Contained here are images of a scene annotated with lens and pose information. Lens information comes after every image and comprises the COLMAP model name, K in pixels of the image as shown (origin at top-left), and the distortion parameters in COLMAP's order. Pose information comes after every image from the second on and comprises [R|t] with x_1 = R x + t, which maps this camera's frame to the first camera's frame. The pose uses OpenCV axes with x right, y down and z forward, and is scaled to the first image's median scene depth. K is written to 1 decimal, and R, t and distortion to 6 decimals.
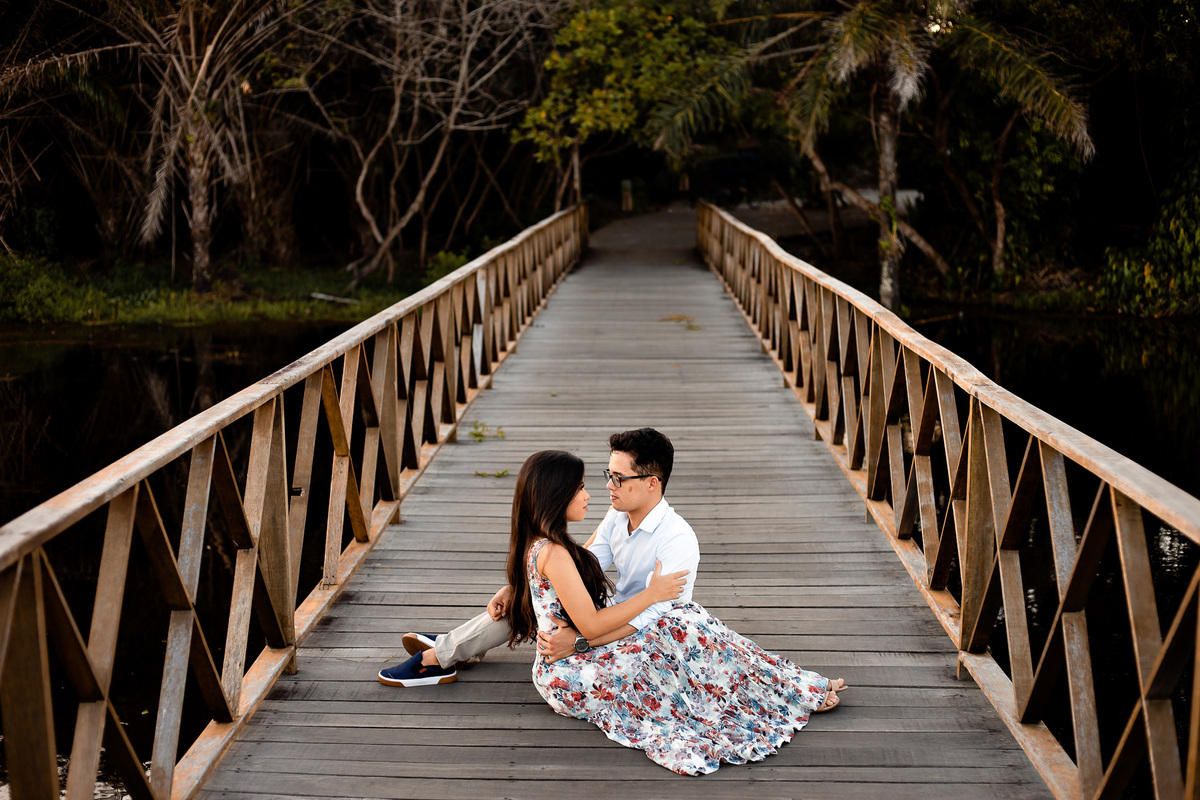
lens RADIAL K [[1942.9, 0, 600.0], [0, 1942.9, 400.0], [0, 0, 1]] dist [-0.023677, -0.043622]
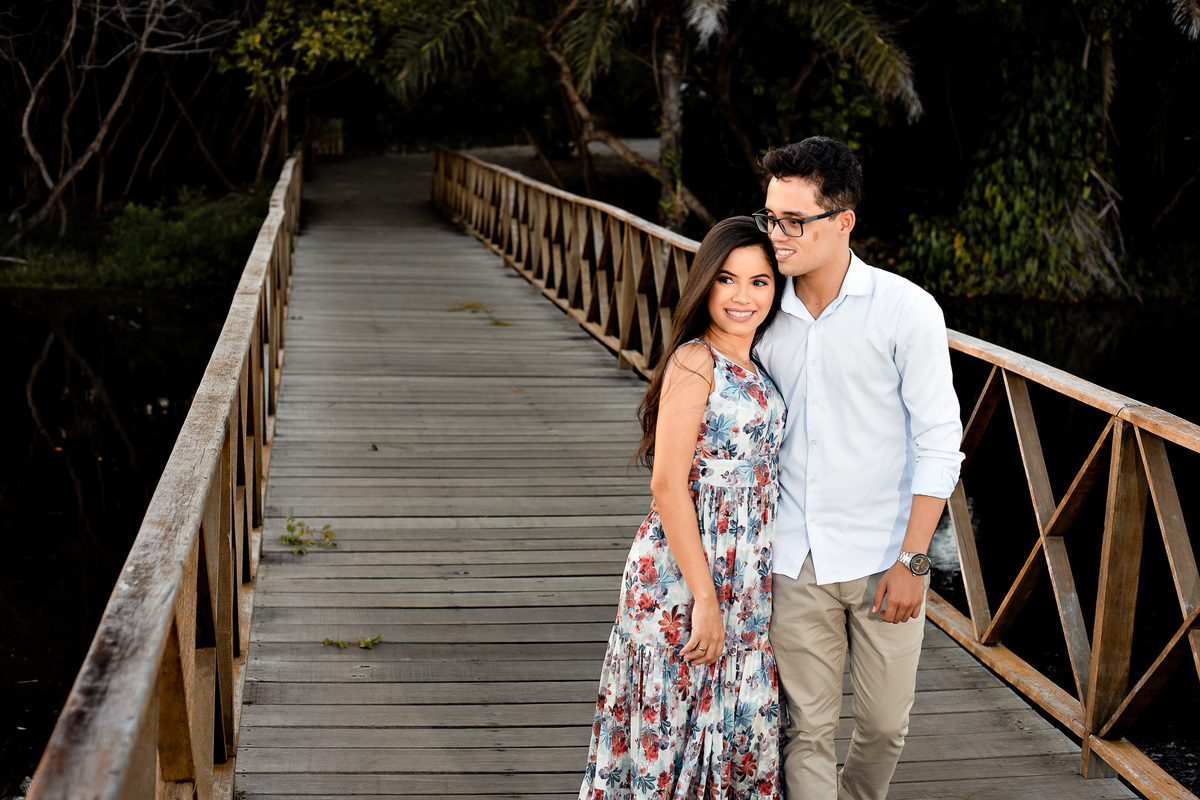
lens RADIAL K [[1942.9, 0, 600.0], [0, 1942.9, 400.0], [0, 0, 1]] dist [-0.023677, -0.043622]
pose [[0.983632, 0.004782, 0.180126, -0.035010], [-0.010505, 0.999469, 0.030834, -0.021194], [-0.179883, -0.032222, 0.983160, 0.164874]]
